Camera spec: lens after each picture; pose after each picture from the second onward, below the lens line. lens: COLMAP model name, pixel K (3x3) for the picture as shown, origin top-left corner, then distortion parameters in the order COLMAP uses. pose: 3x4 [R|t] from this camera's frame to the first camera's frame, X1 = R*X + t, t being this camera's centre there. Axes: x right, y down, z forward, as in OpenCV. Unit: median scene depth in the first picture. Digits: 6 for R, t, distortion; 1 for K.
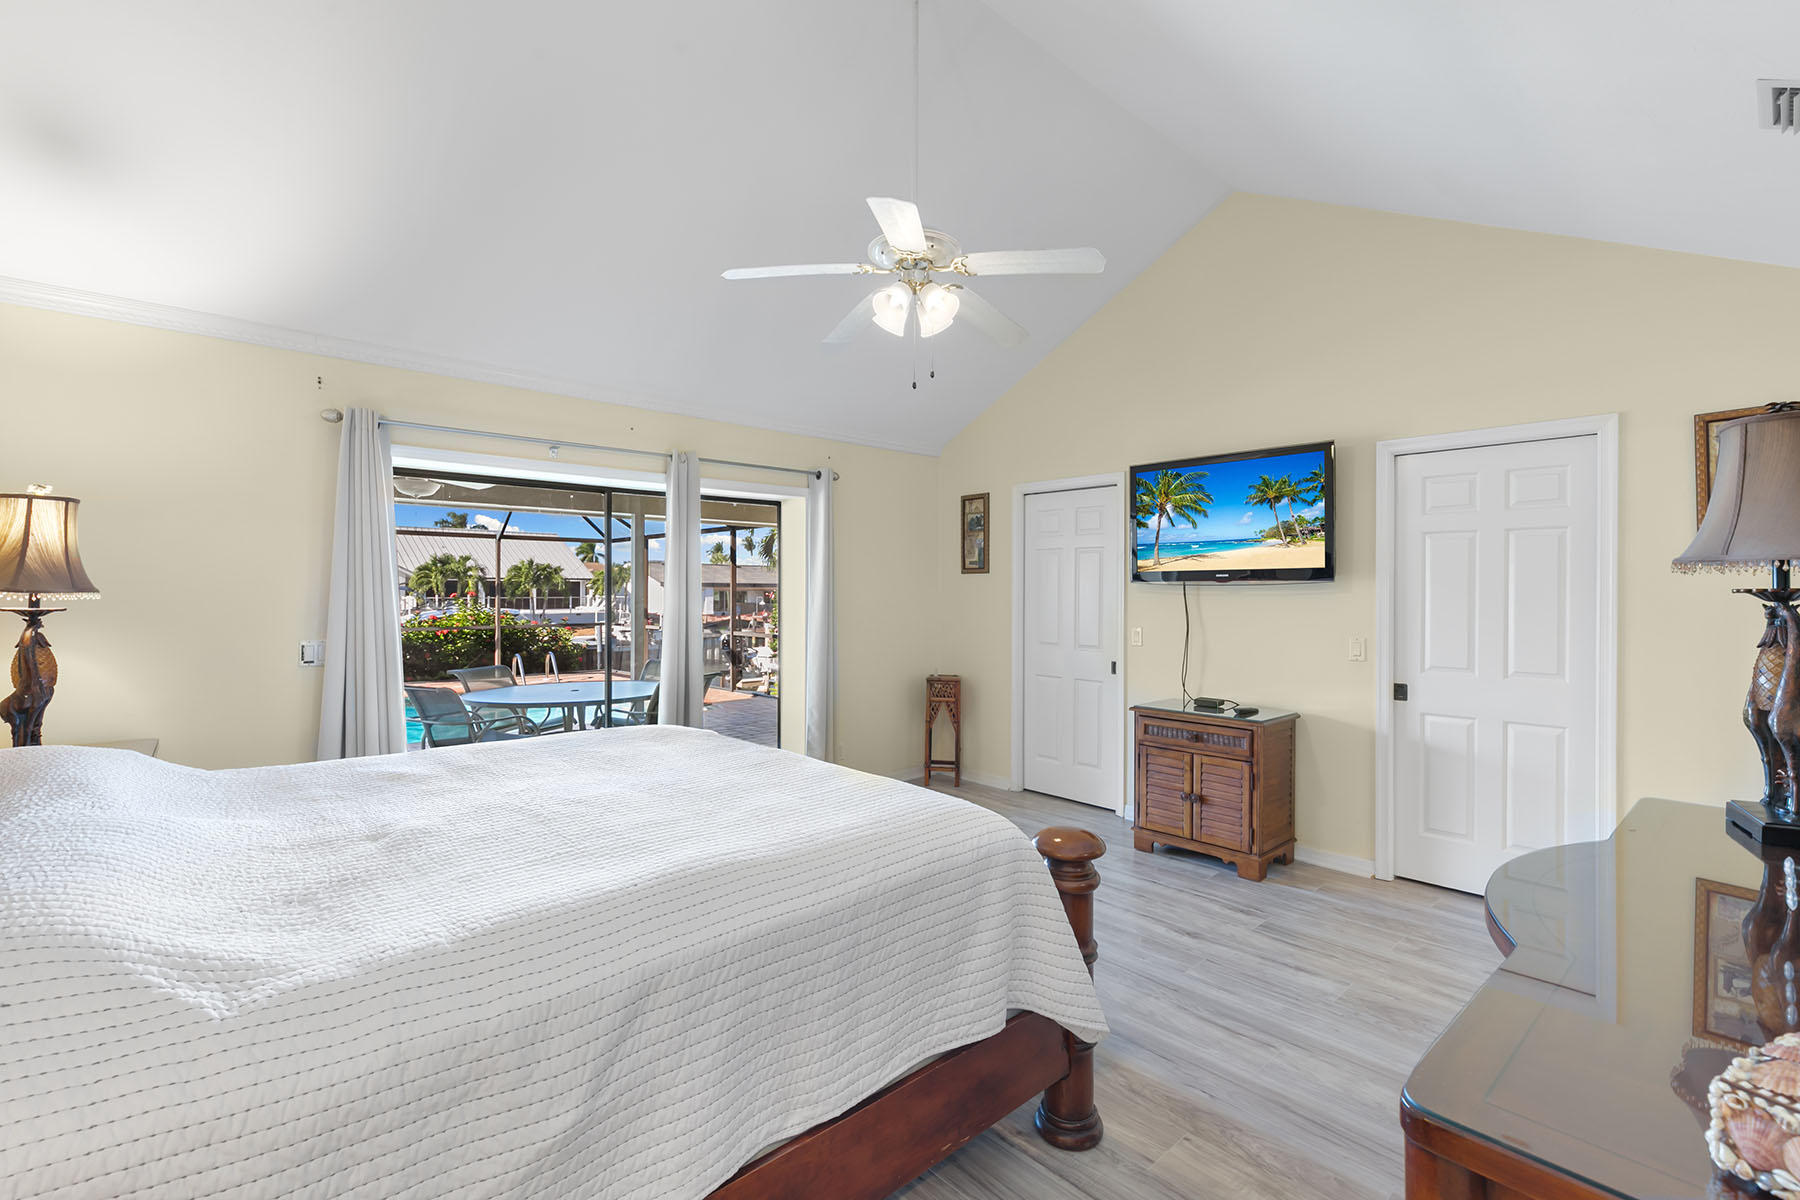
lens RADIAL K [[803.4, 0, 894.2], [0, 803.4, 598.8], [0, 0, 1]] dist [0.003262, 0.000119]
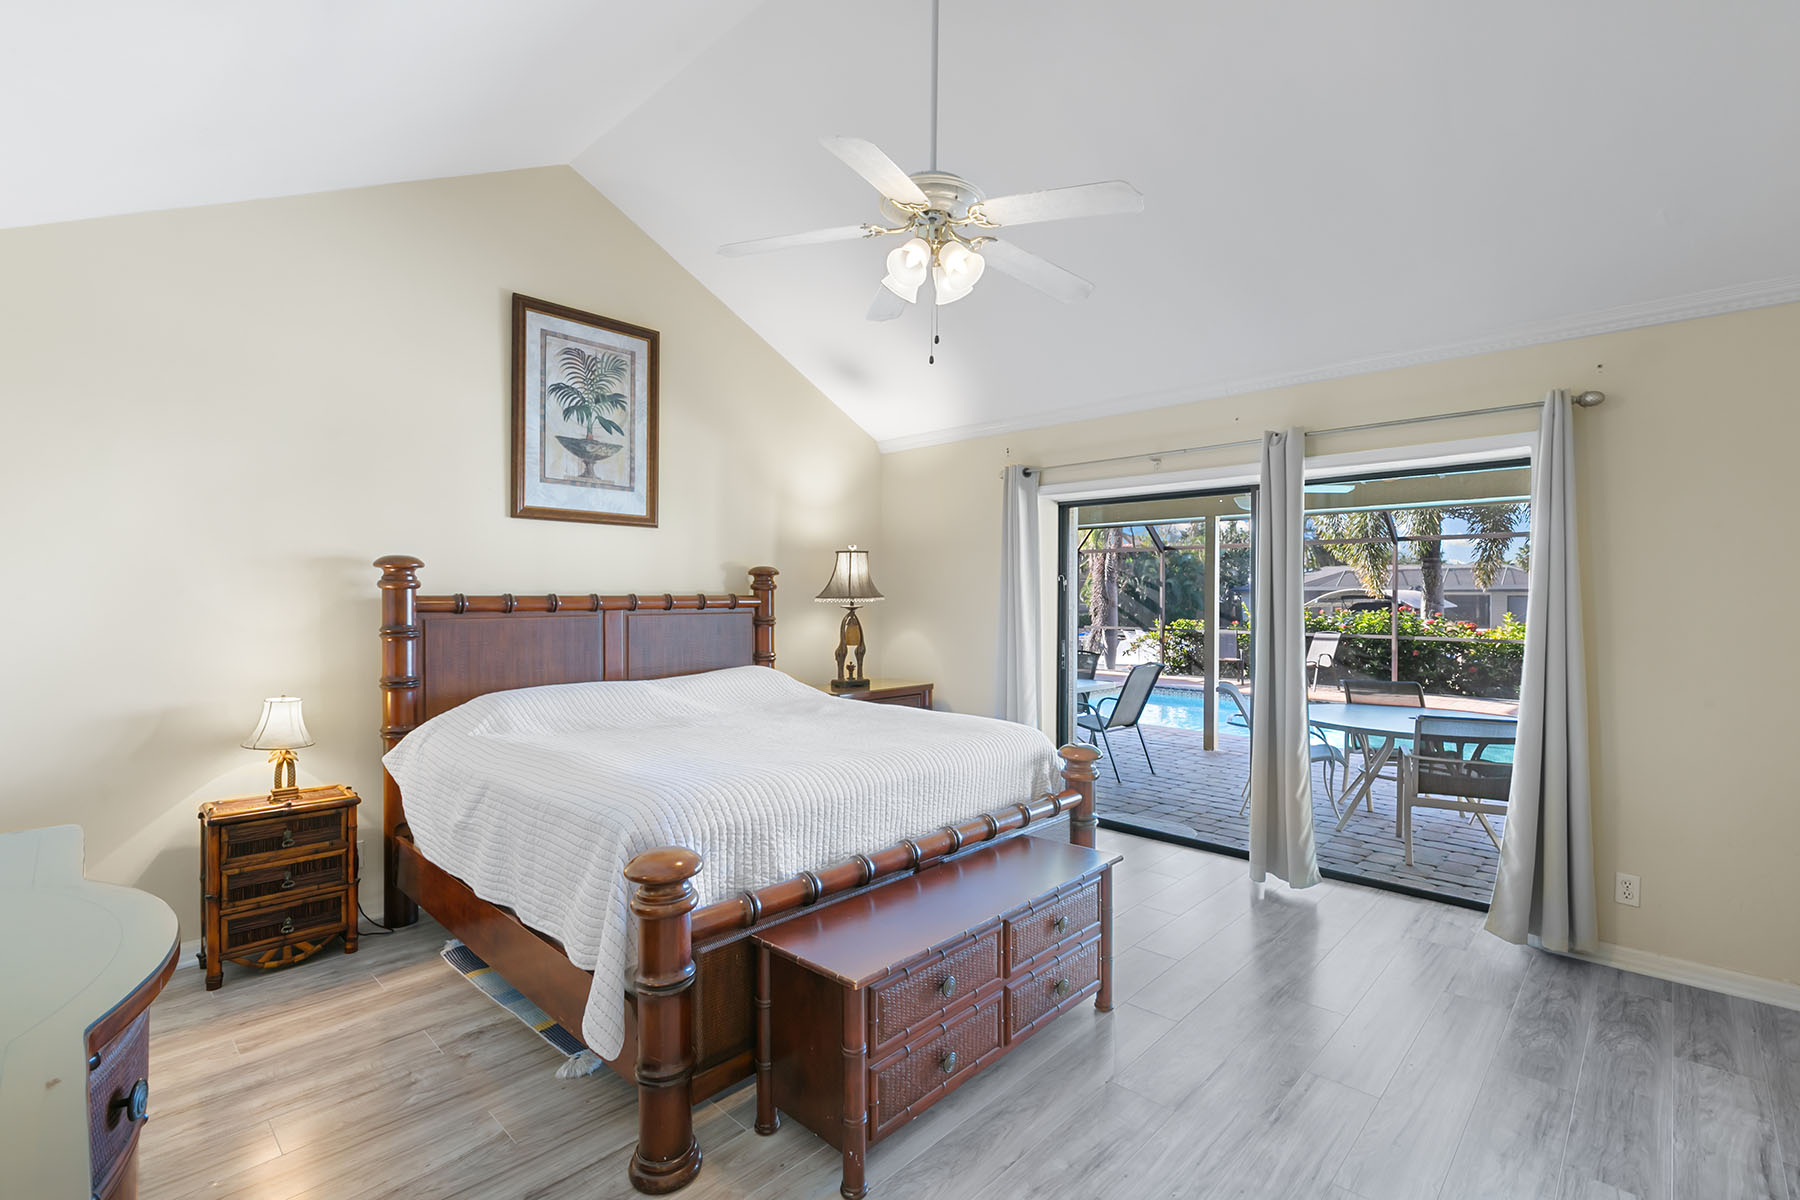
lens RADIAL K [[803.4, 0, 894.4], [0, 803.4, 598.1], [0, 0, 1]] dist [0.003262, 0.000119]
pose [[0.075606, 0.000773, -0.997138, 0.537250], [-0.008246, 0.999966, 0.000149, -0.006097], [0.997104, 0.008211, 0.075609, 0.540952]]
